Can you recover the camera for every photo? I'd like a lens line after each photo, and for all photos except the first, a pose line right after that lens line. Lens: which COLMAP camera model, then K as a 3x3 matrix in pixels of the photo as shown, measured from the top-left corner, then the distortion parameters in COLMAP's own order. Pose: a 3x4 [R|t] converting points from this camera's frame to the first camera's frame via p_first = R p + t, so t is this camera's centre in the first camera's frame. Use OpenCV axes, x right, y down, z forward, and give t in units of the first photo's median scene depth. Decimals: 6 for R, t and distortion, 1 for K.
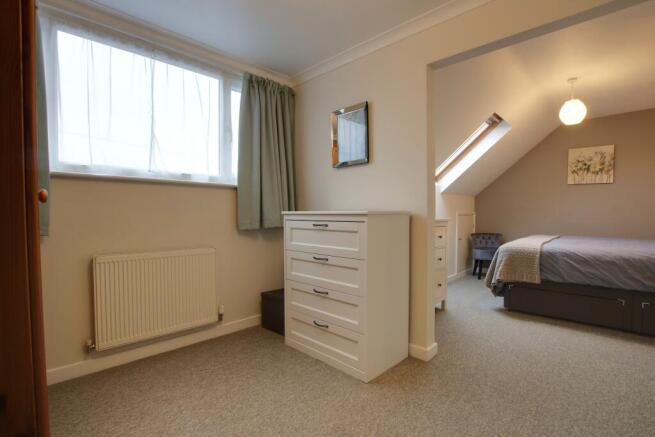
lens RADIAL K [[308.7, 0, 336.5], [0, 308.7, 222.9], [0, 0, 1]] dist [-0.020481, 0.000321]
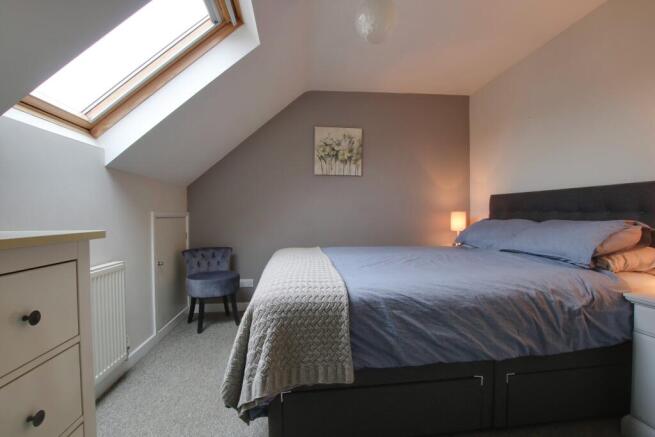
lens RADIAL K [[308.7, 0, 336.5], [0, 308.7, 222.9], [0, 0, 1]] dist [-0.020481, 0.000321]
pose [[0.642670, -0.023318, 0.765788, 0.234419], [0.029603, 0.999546, 0.005592, -0.012983], [-0.765571, 0.019076, 0.643068, 0.517121]]
